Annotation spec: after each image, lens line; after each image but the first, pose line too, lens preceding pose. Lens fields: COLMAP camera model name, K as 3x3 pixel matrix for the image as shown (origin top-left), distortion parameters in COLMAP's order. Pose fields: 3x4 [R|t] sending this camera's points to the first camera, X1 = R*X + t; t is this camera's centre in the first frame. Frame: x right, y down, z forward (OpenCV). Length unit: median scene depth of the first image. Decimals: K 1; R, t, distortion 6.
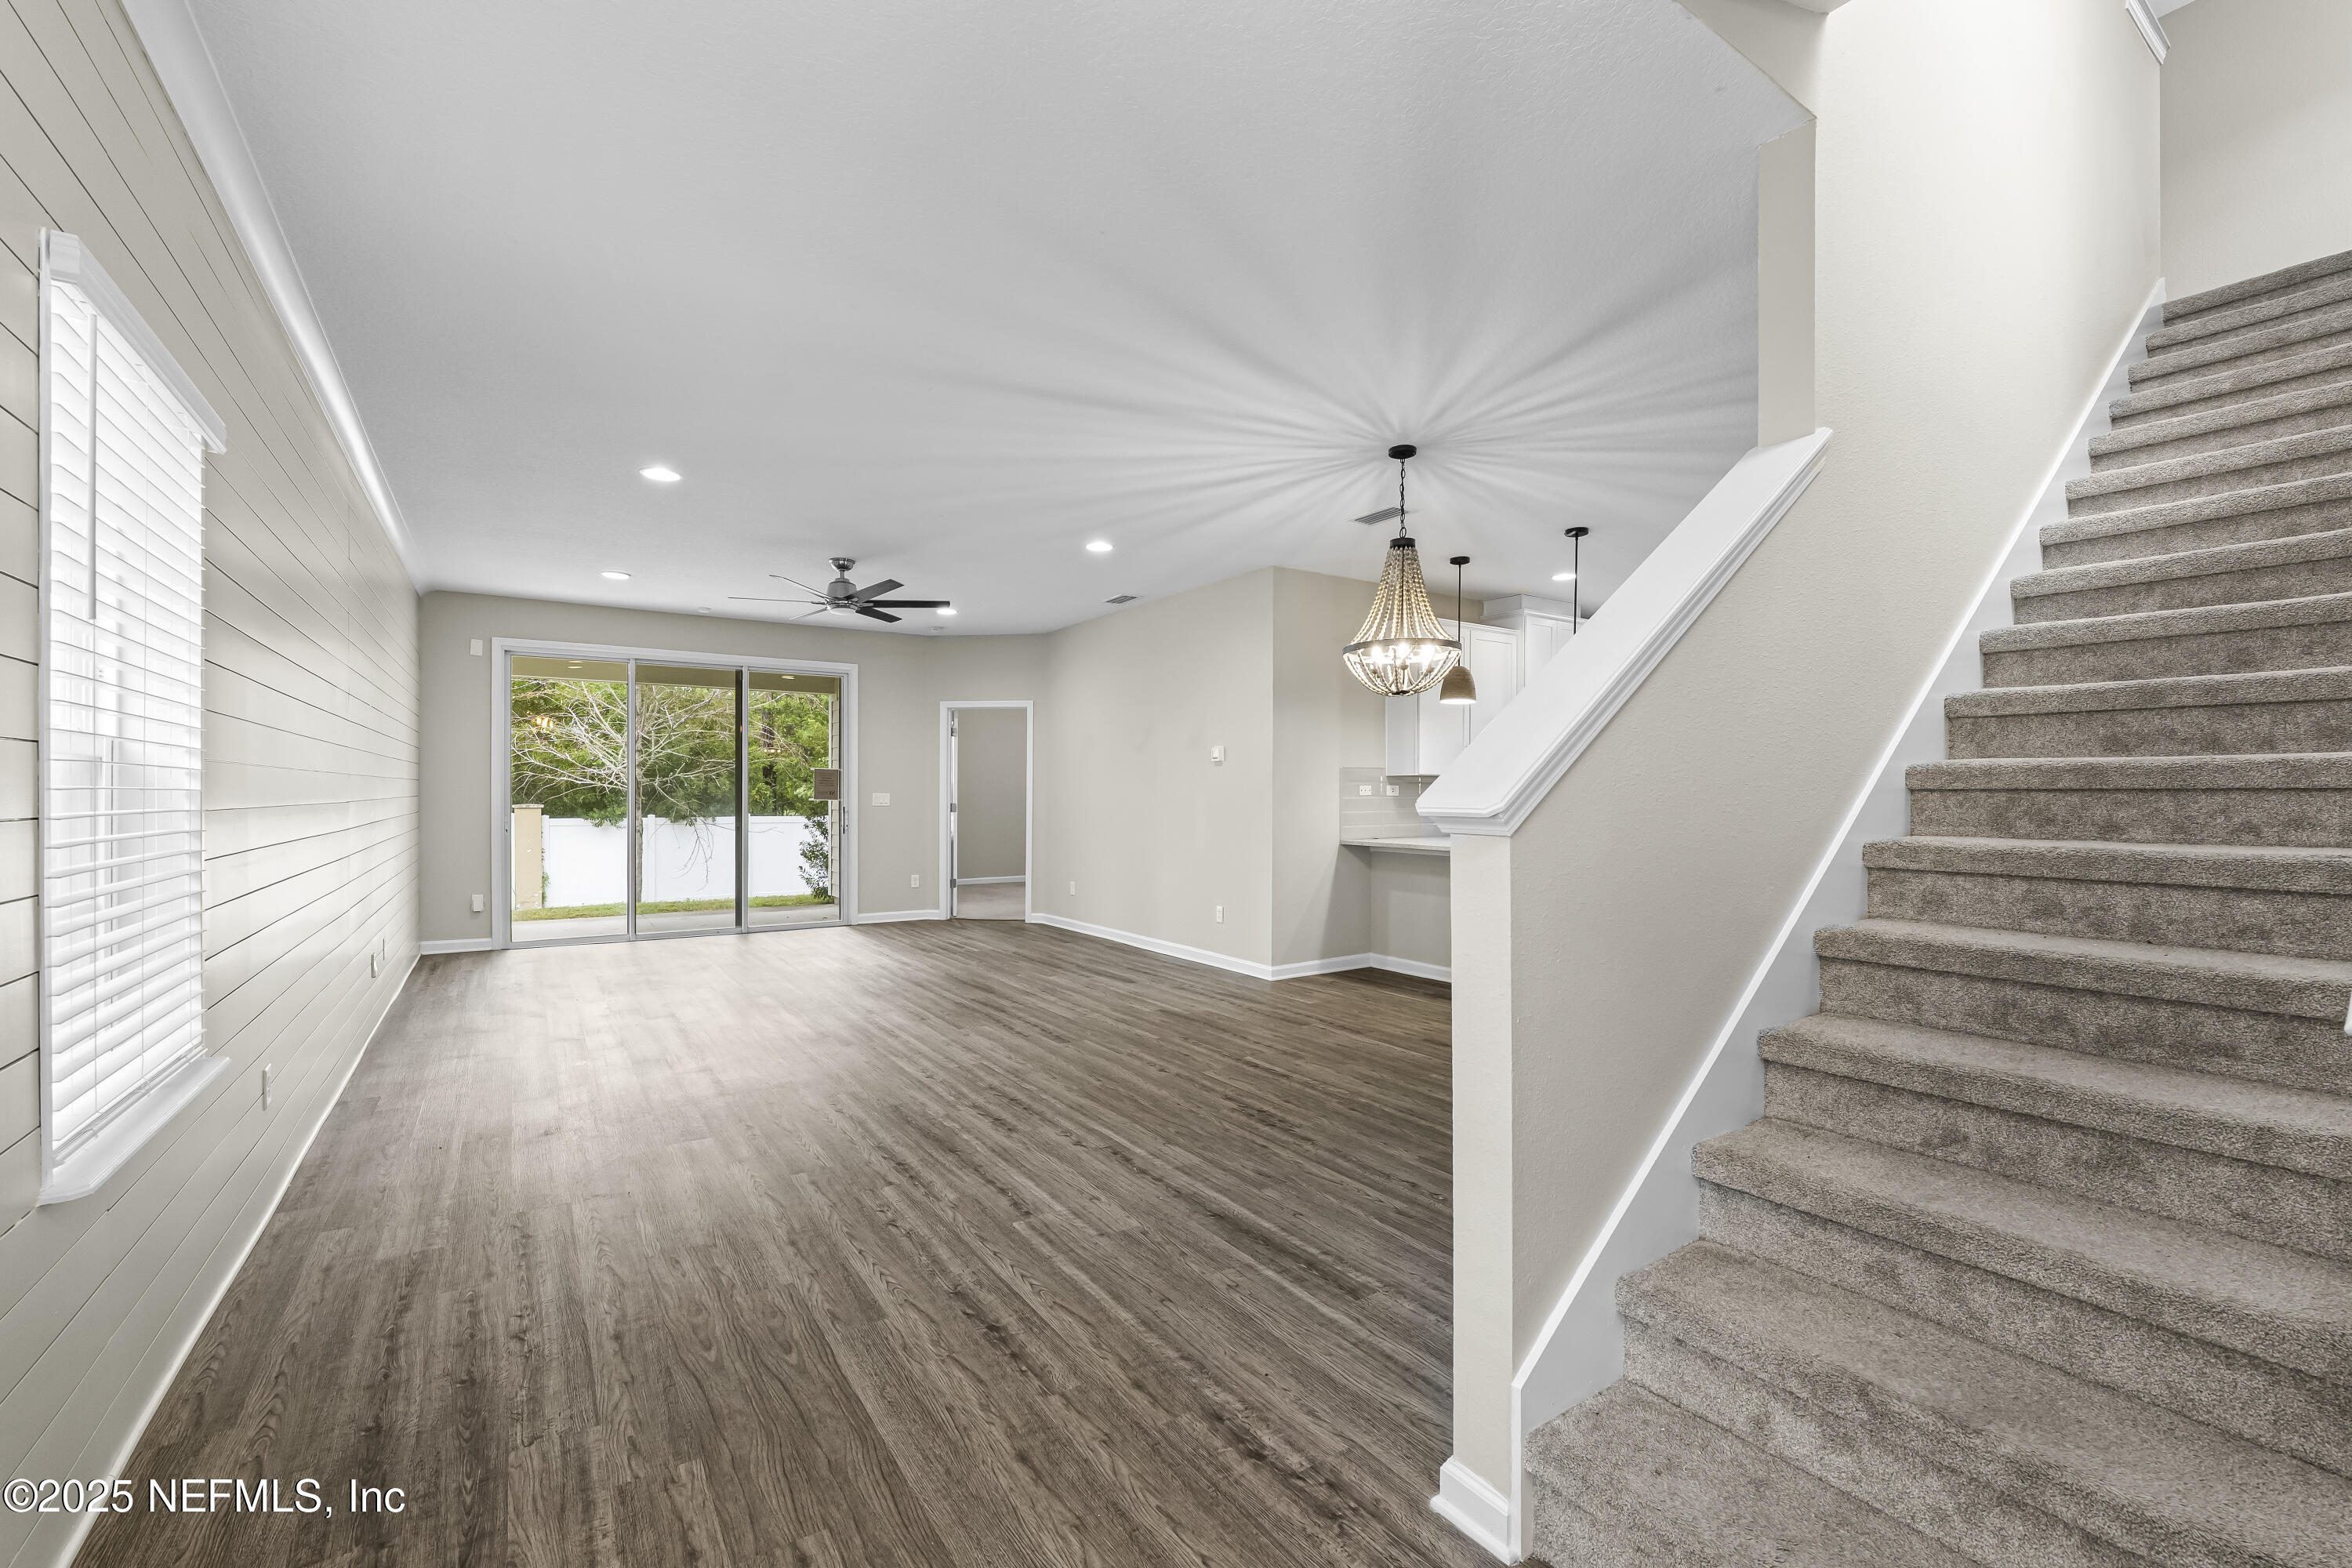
lens RADIAL K [[973.4, 0, 1176.0], [0, 973.4, 793.4], [0, 0, 1]] dist [-0.013620, -0.000008]
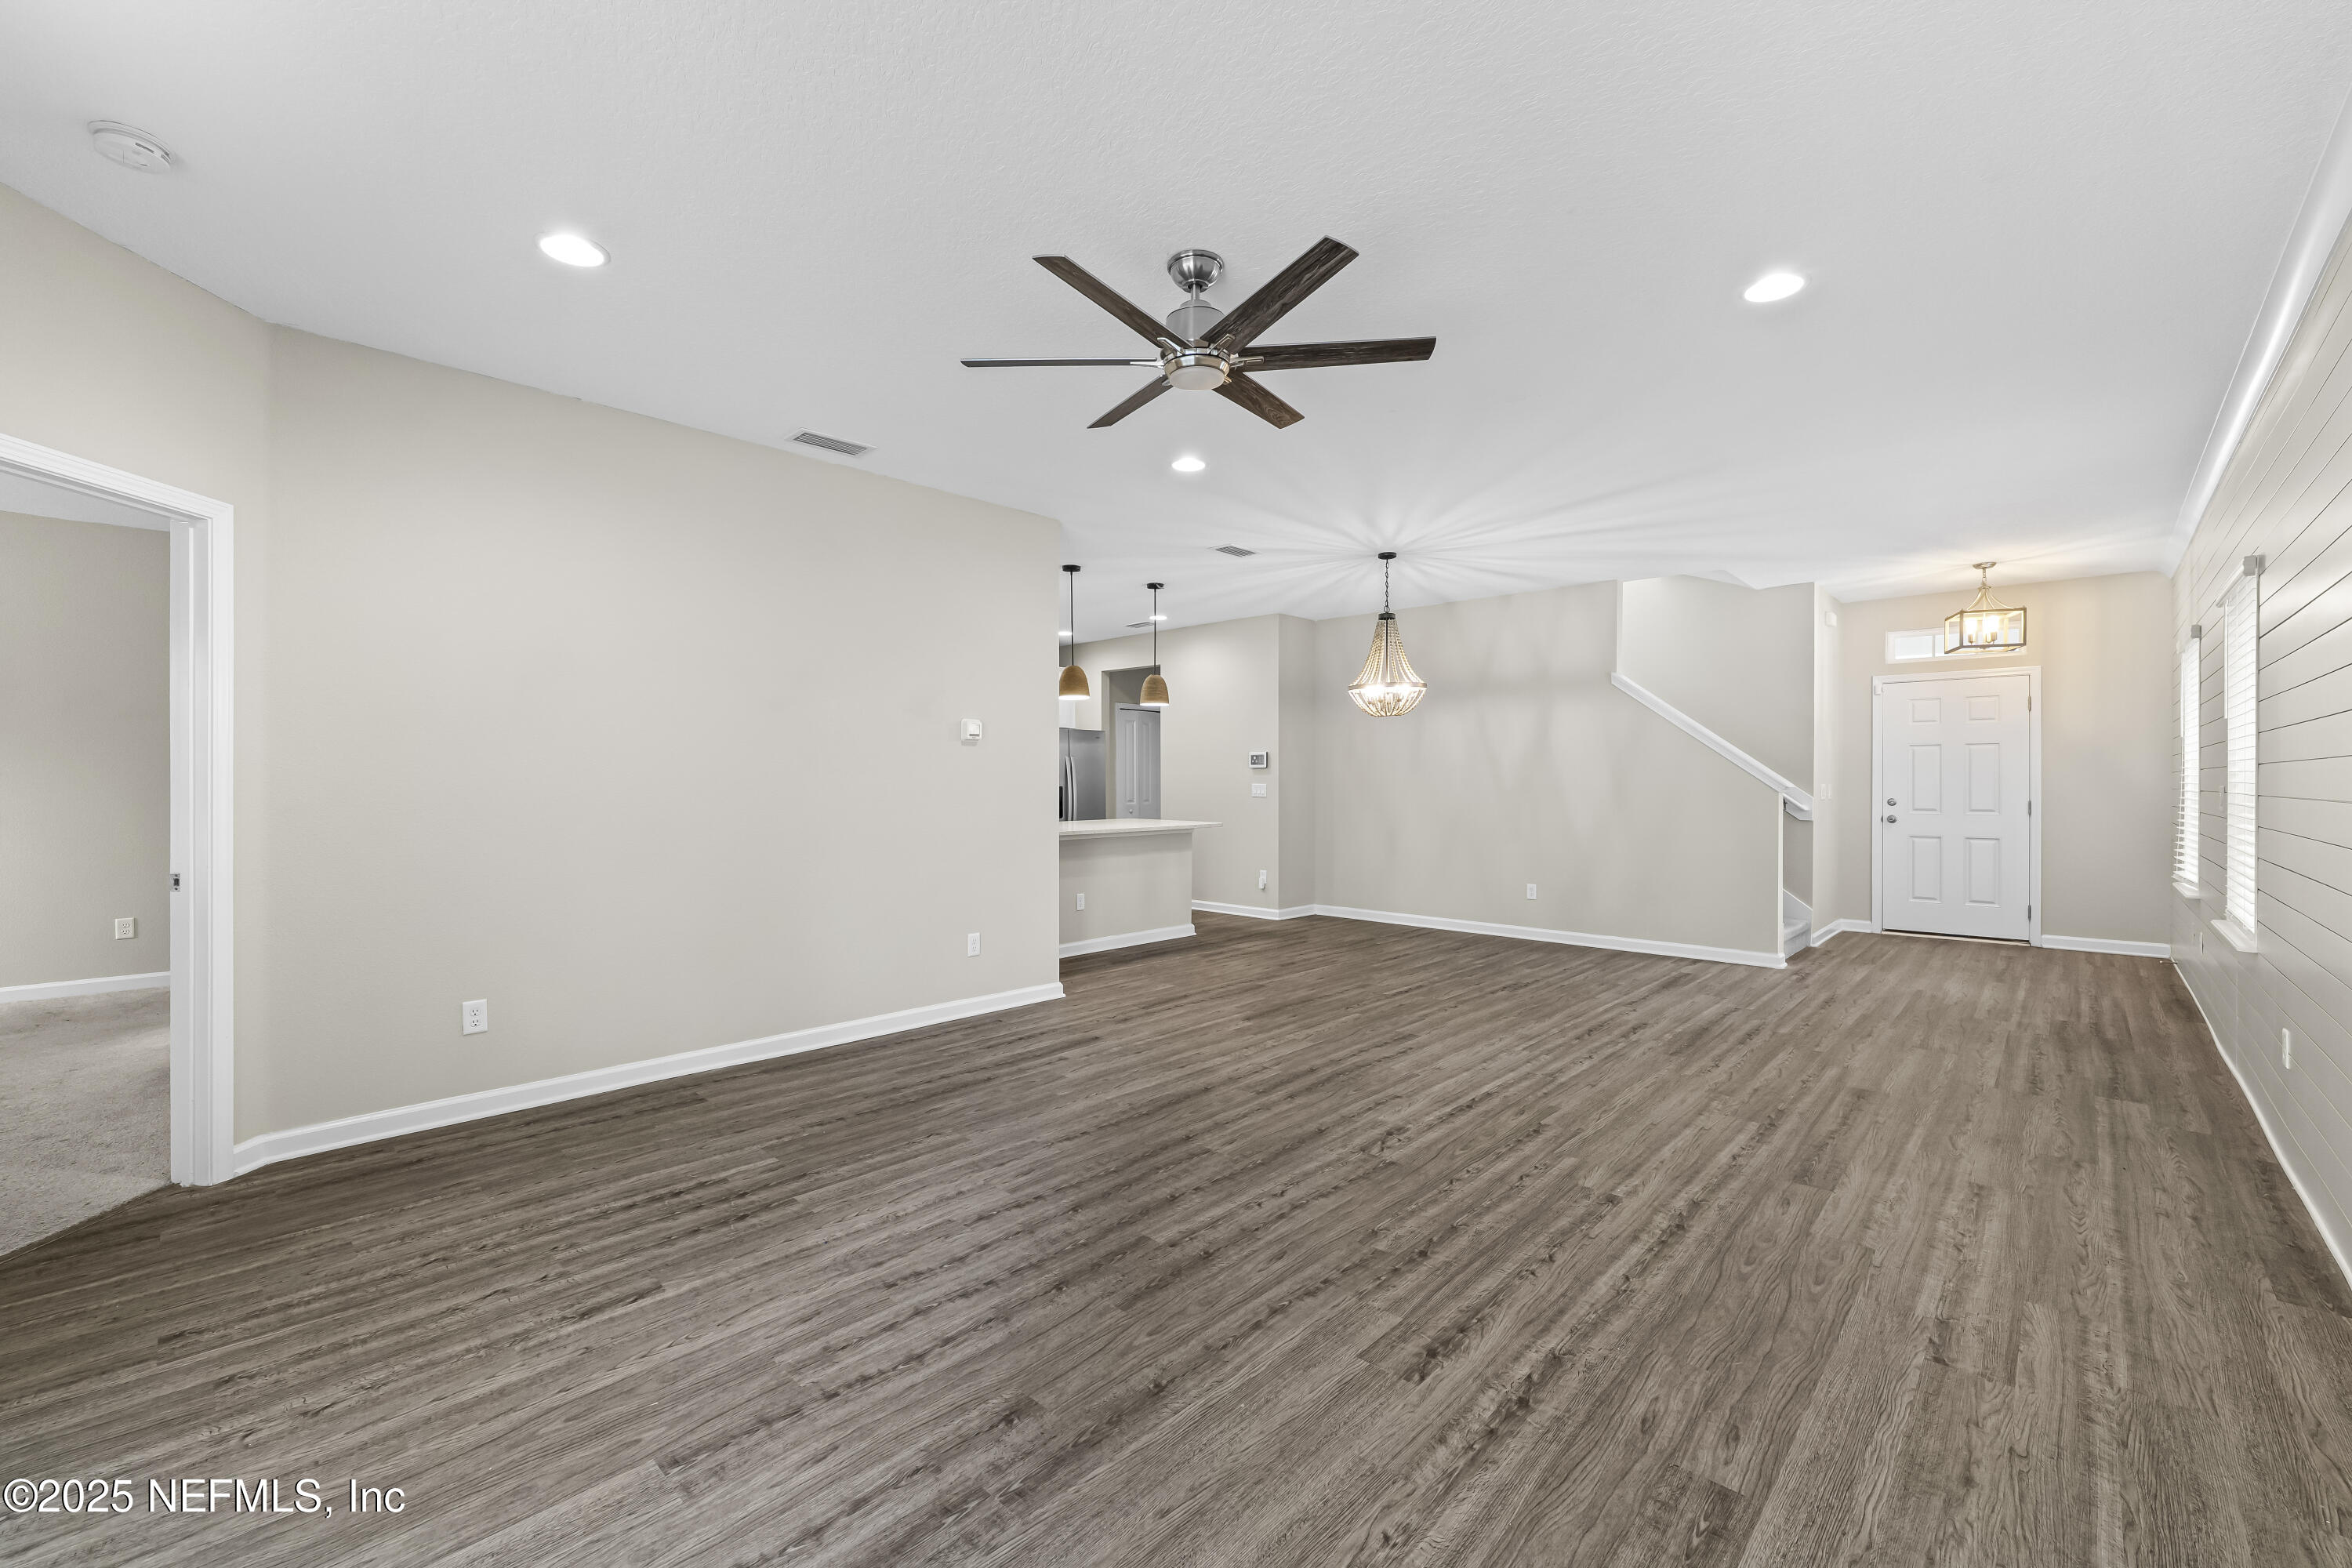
lens RADIAL K [[962.5, 0, 1166.4], [0, 962.5, 776.3], [0, 0, 1]] dist [-0.013731, 0.000185]
pose [[-0.209480, 0.000533, 0.977813, -0.877544], [0.000312, 1.000000, -0.000479, -0.004615], [-0.977813, 0.000205, -0.209480, 1.256007]]
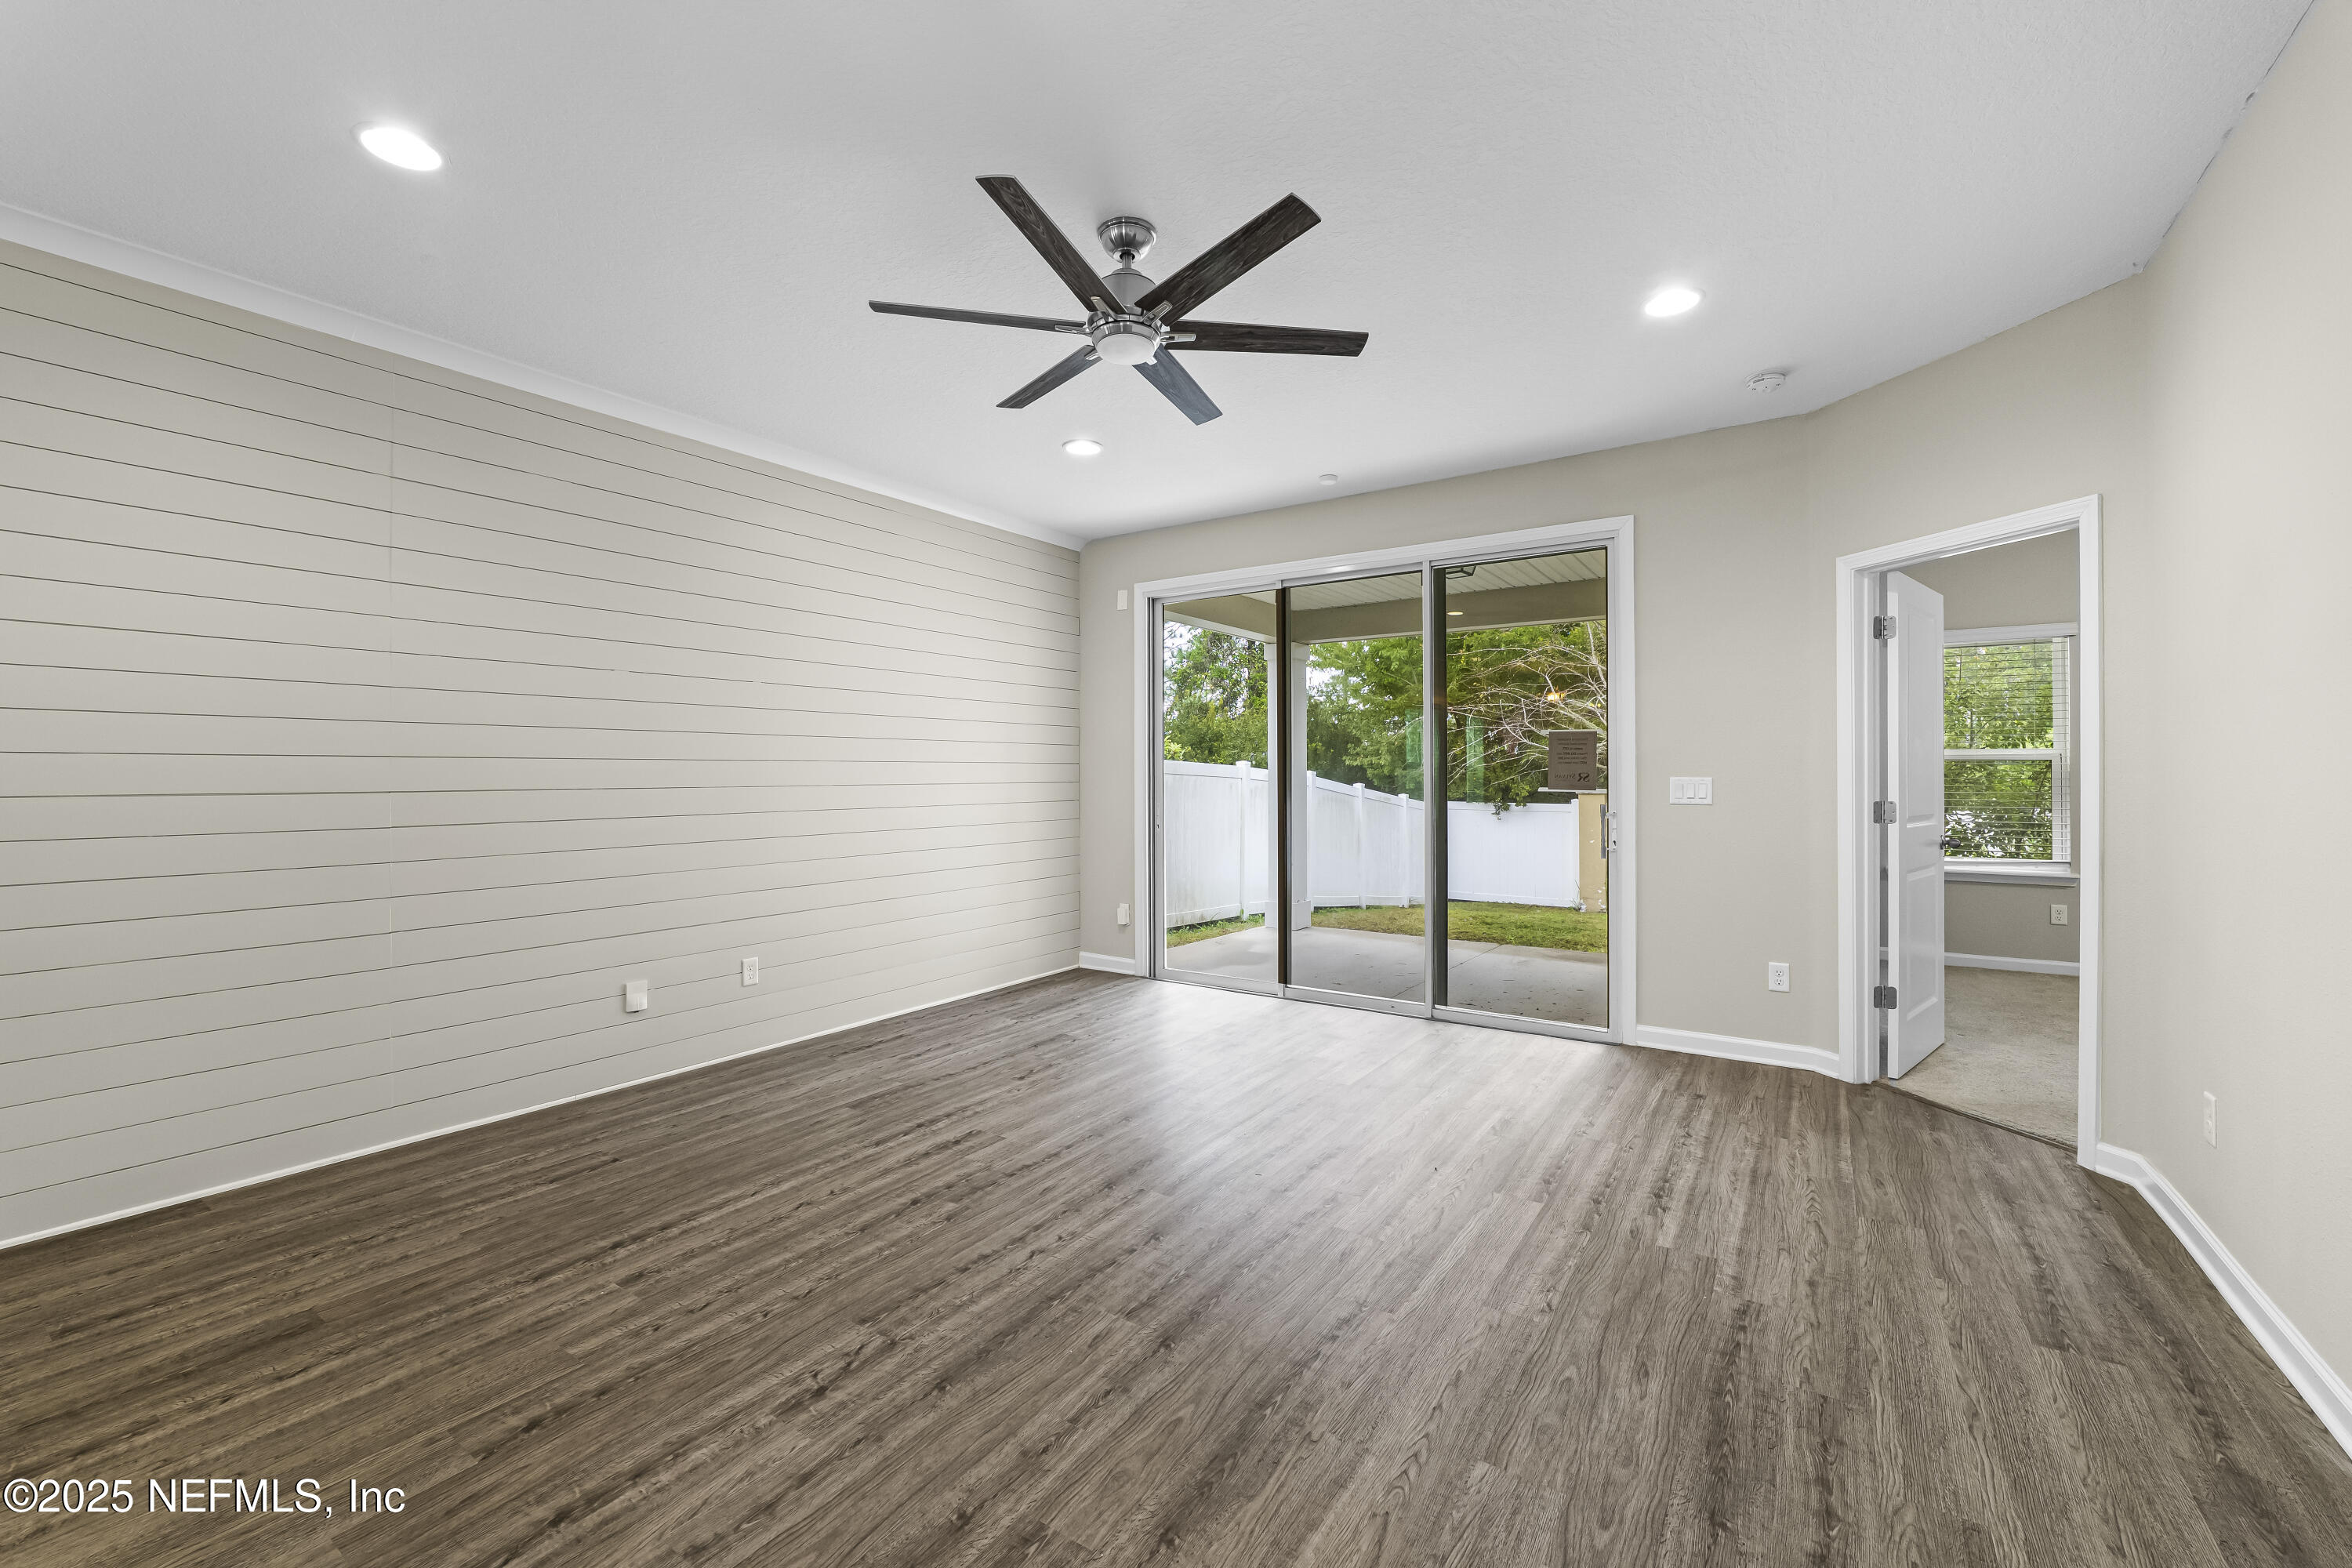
lens RADIAL K [[962.5, 0, 1166.4], [0, 962.5, 776.3], [0, 0, 1]] dist [-0.013731, 0.000185]
pose [[0.371089, -0.004235, -0.928588, 0.056126], [0.002383, 0.999991, -0.003608, 0.000499], [0.928594, -0.000874, 0.371096, 0.978400]]
